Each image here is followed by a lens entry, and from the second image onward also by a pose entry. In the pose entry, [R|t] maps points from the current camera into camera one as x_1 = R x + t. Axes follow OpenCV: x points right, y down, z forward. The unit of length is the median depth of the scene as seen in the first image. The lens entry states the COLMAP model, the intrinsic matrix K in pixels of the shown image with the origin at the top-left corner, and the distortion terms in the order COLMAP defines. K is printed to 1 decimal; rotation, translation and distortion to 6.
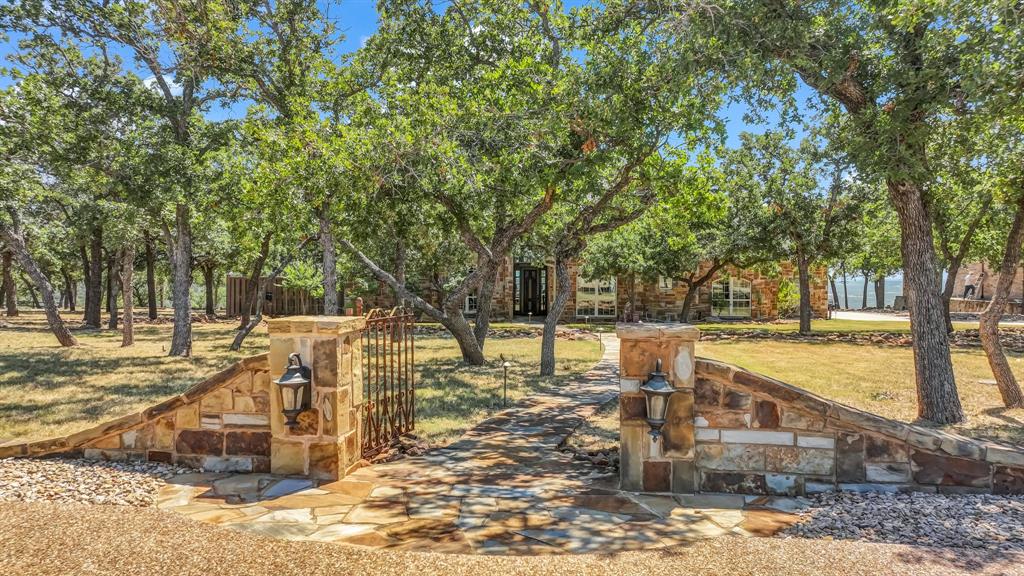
lens RADIAL K [[762.1, 0, 527.8], [0, 762.1, 291.8], [0, 0, 1]] dist [0.000966, 0.001297]
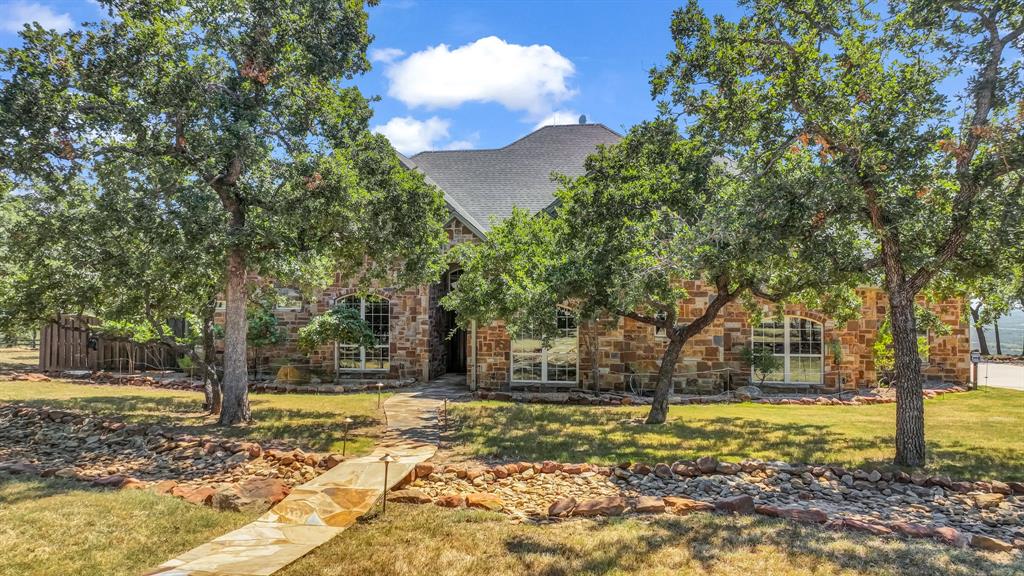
lens RADIAL K [[762.1, 0, 527.8], [0, 762.1, 291.8], [0, 0, 1]] dist [0.000966, 0.001297]
pose [[0.988768, -0.006396, -0.149320, 0.212715], [0.000684, 0.999267, -0.038274, -0.019264], [0.149456, 0.037742, 0.988048, 0.539120]]
